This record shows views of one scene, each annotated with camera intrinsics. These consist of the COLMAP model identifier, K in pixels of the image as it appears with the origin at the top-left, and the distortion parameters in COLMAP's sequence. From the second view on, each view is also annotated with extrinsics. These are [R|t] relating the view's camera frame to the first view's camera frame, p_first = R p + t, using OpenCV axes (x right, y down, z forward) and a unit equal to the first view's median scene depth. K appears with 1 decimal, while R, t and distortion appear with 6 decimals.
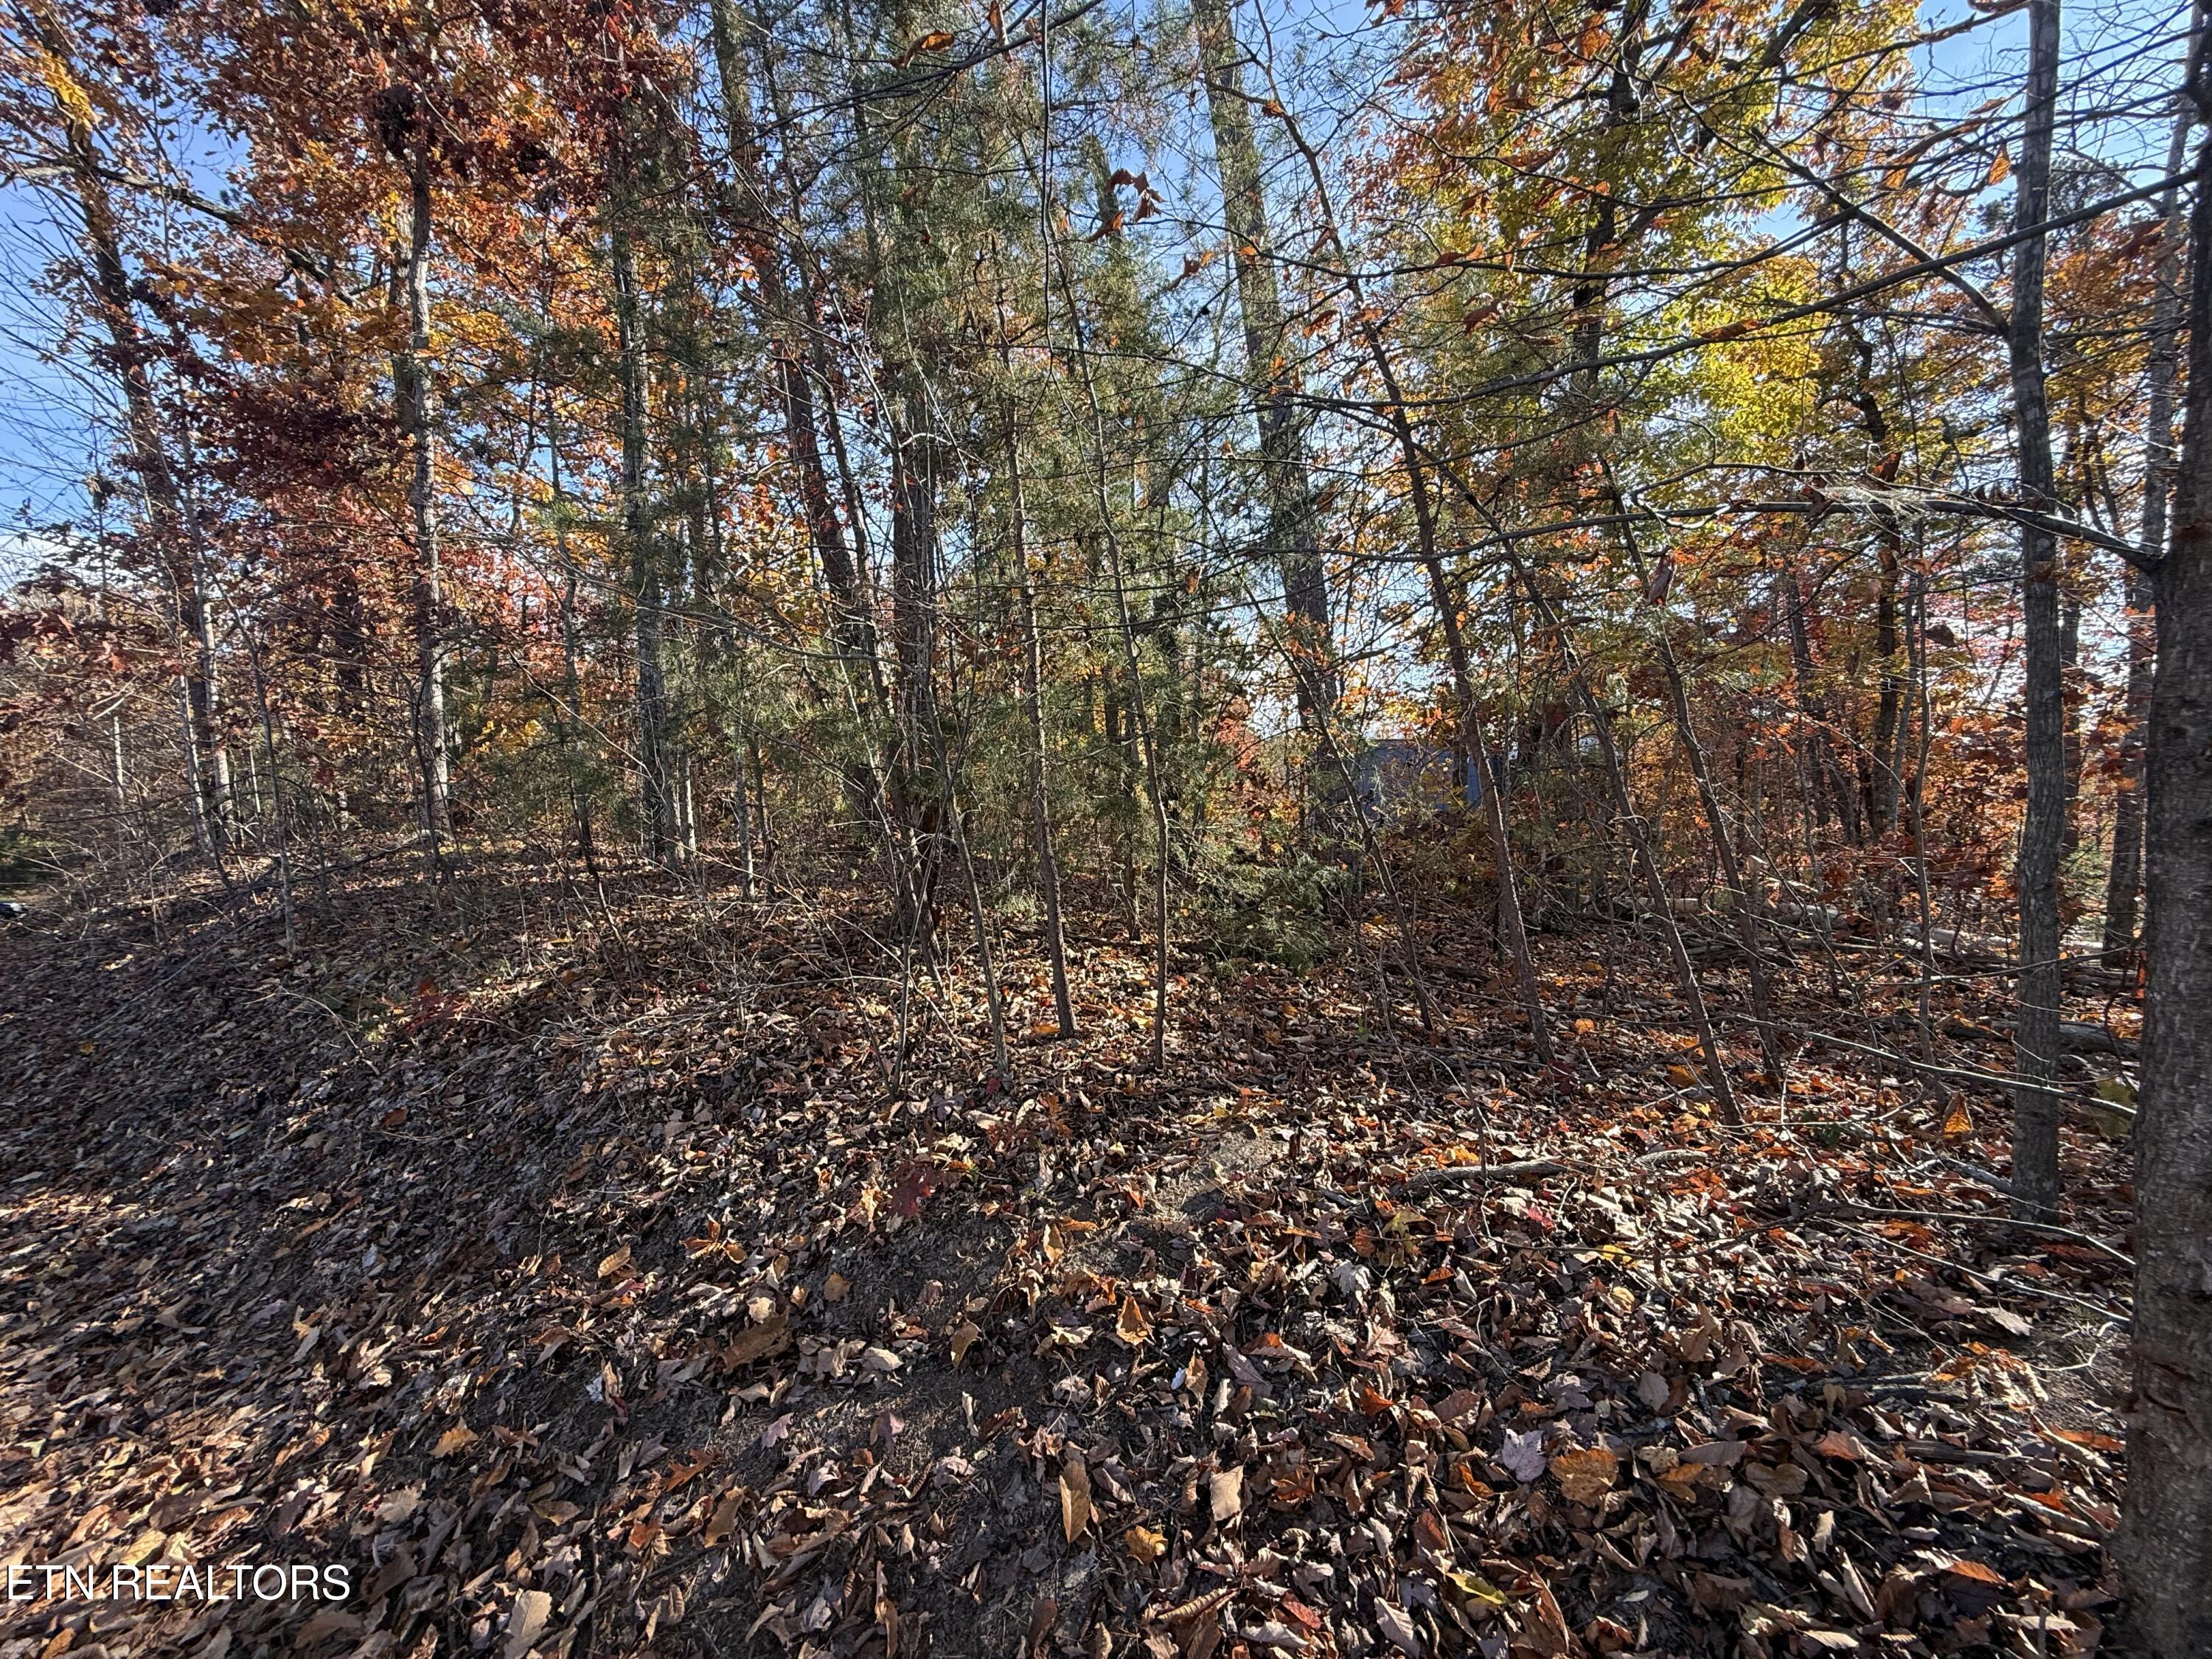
lens RADIAL K [[875.9, 0, 1097.4], [0, 875.9, 816.5], [0, 0, 1]] dist [-0.000616, 0.000156]
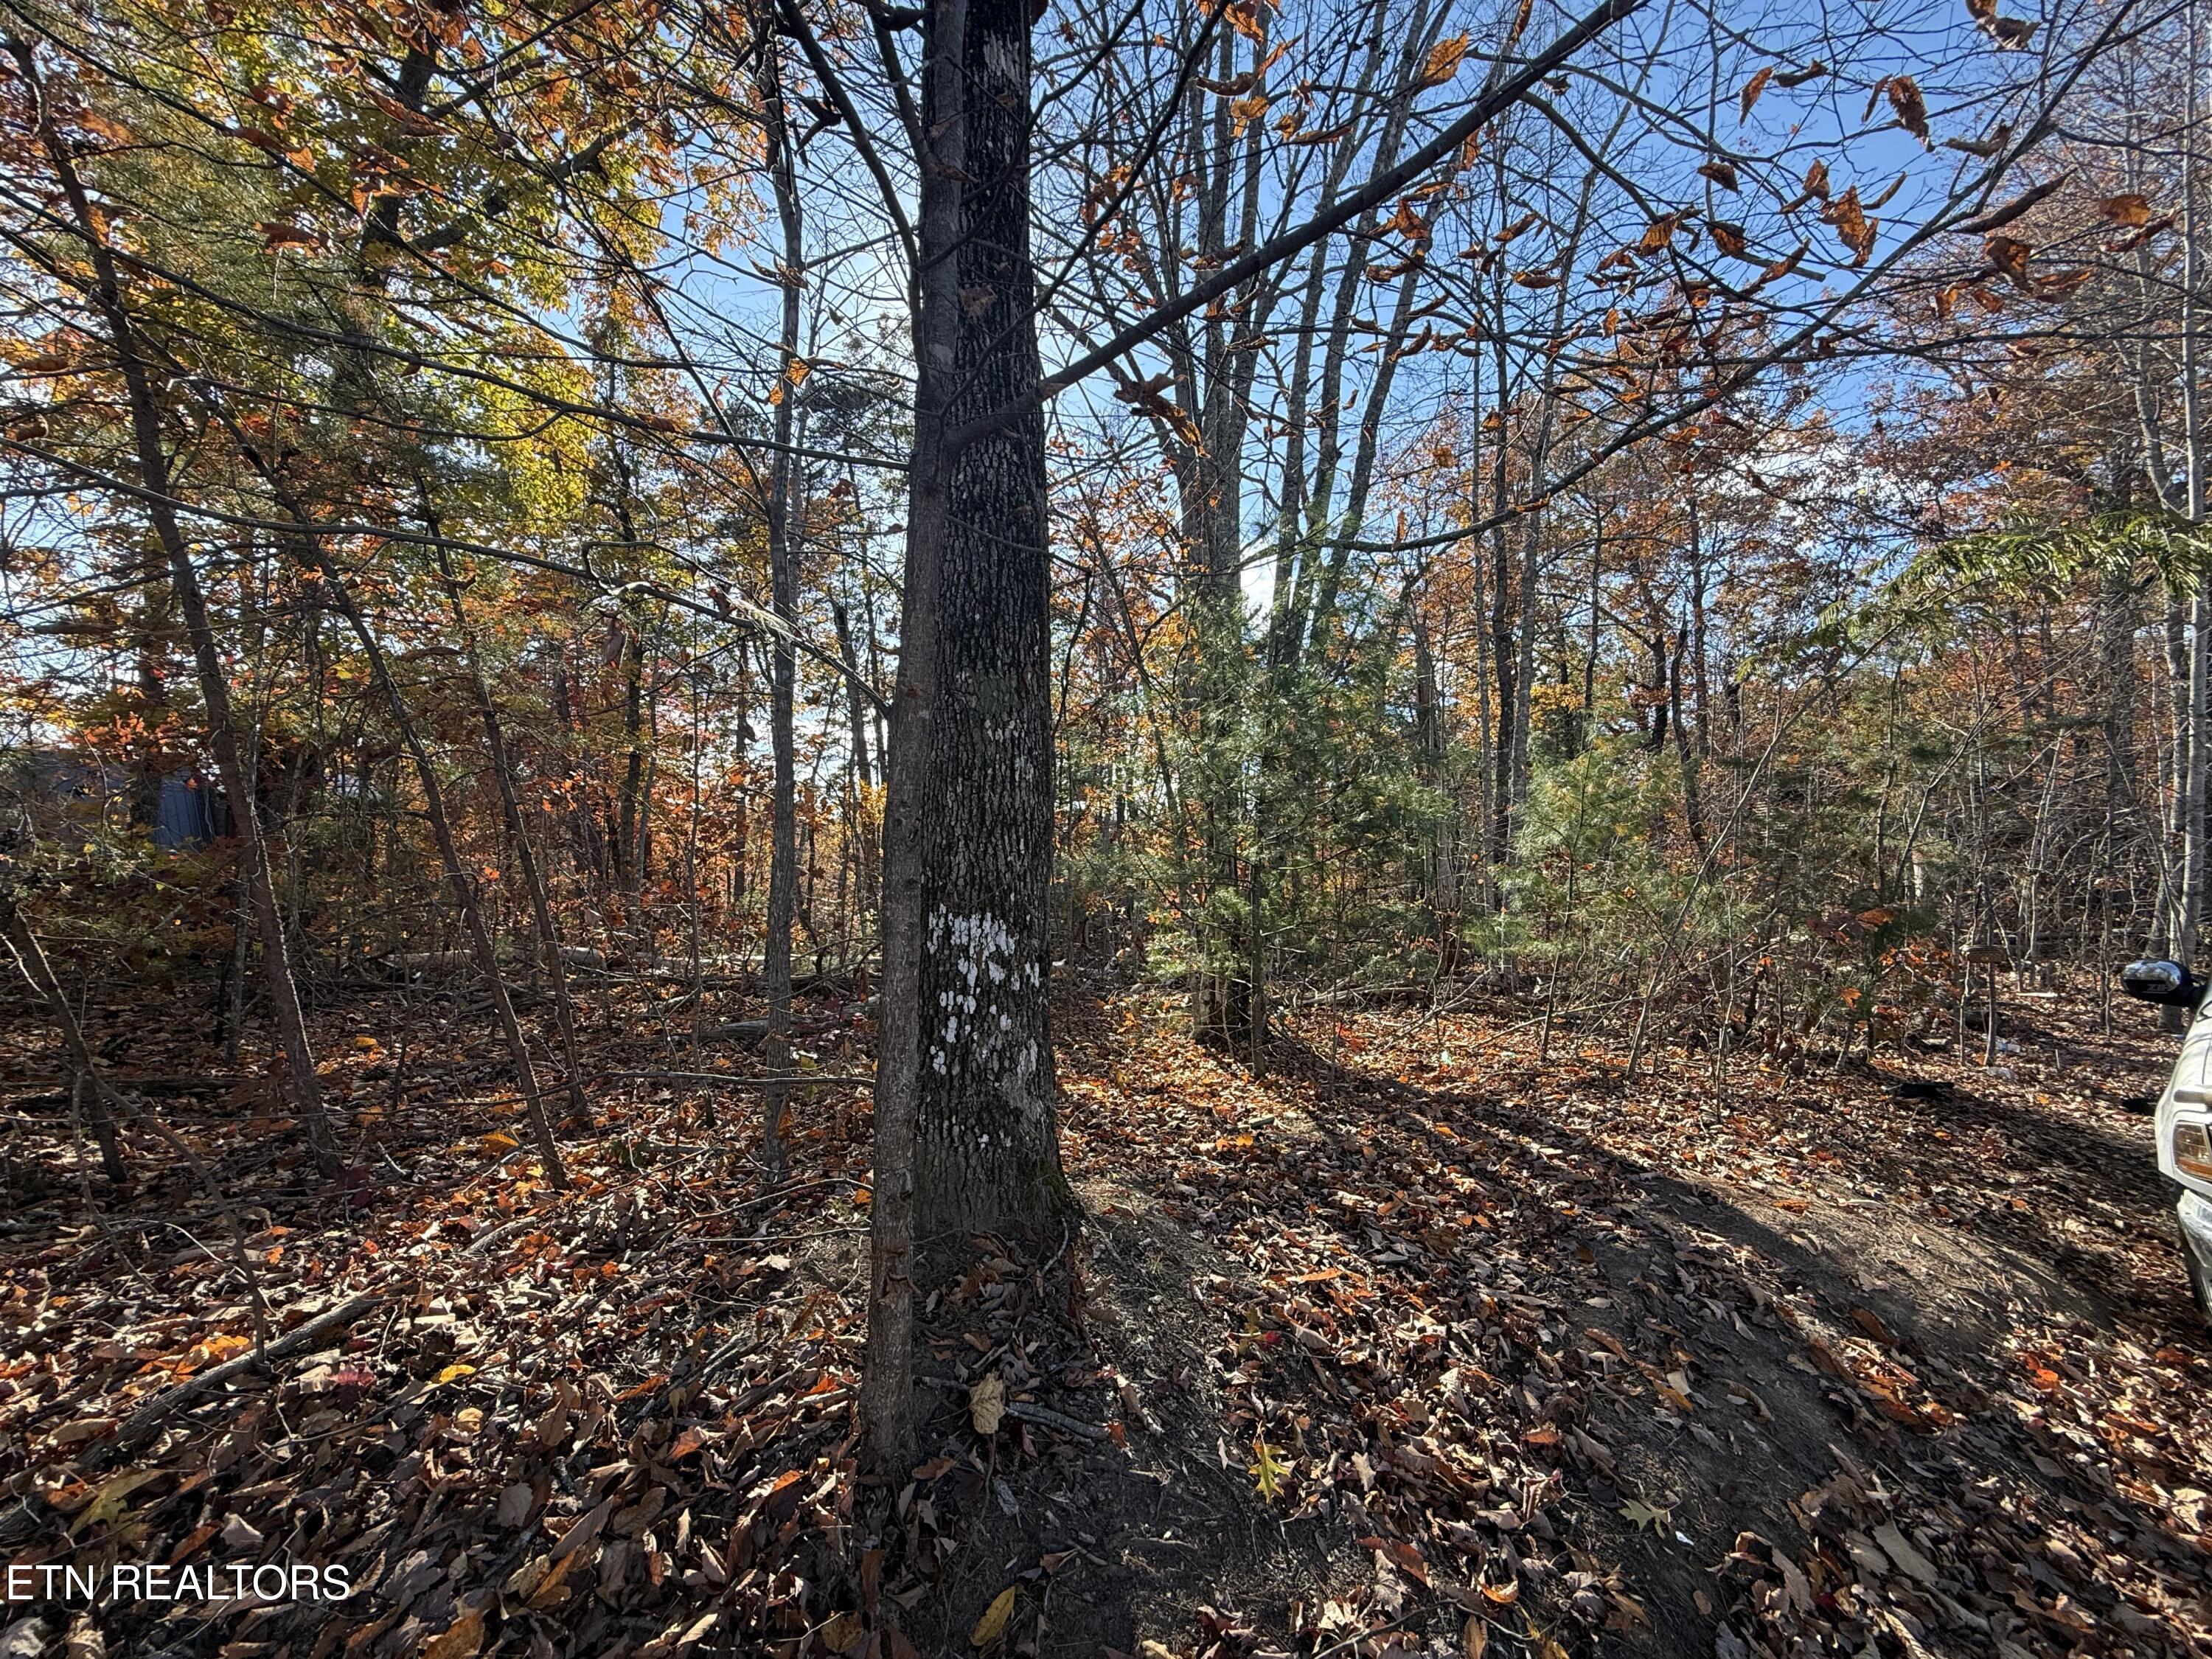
lens RADIAL K [[875.9, 0, 1077.7], [0, 875.9, 822.5], [0, 0, 1]] dist [-0.000616, 0.000156]
pose [[0.331691, 0.048428, 0.942144, -0.051310], [-0.005857, 0.998768, -0.049276, -0.012270], [-0.943370, 0.010827, 0.331566, 0.102954]]
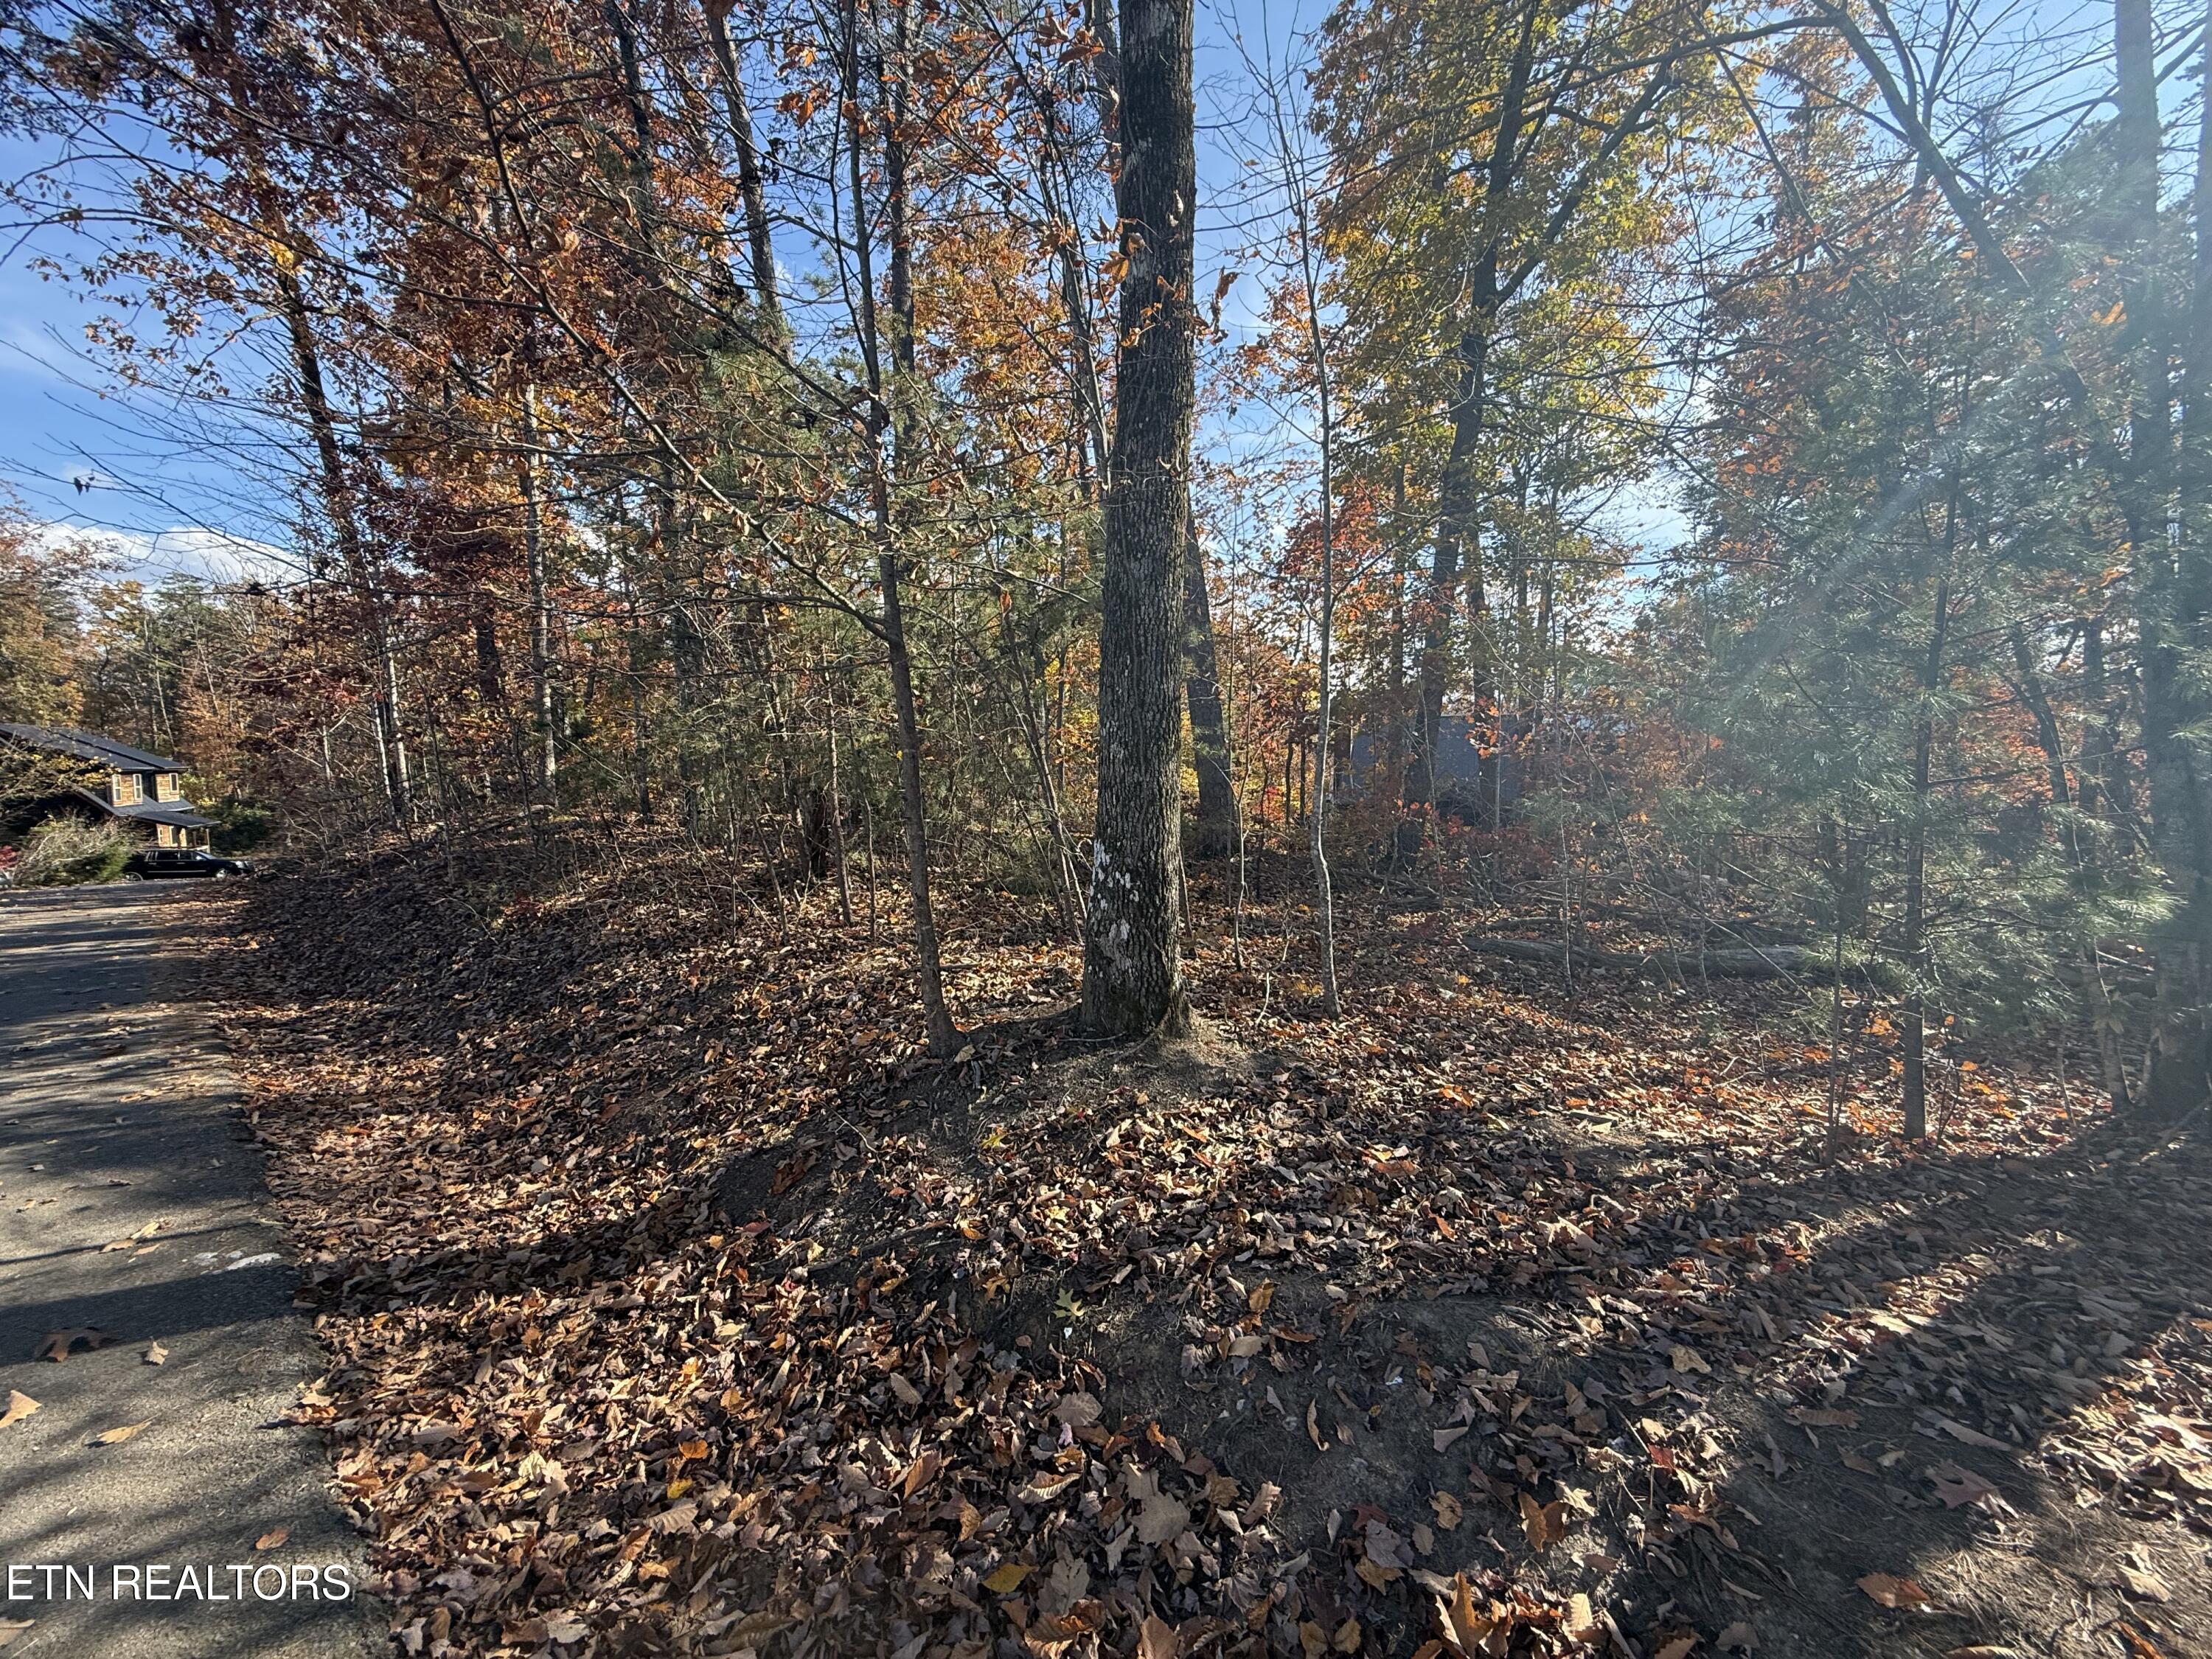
lens RADIAL K [[875.9, 0, 1103.1], [0, 875.9, 823.1], [0, 0, 1]] dist [-0.000616, 0.000156]
pose [[0.994768, 0.007987, -0.101850, 1.218028], [-0.004250, 0.999311, 0.036862, -0.057241], [0.102075, -0.036236, 0.994117, -1.333414]]
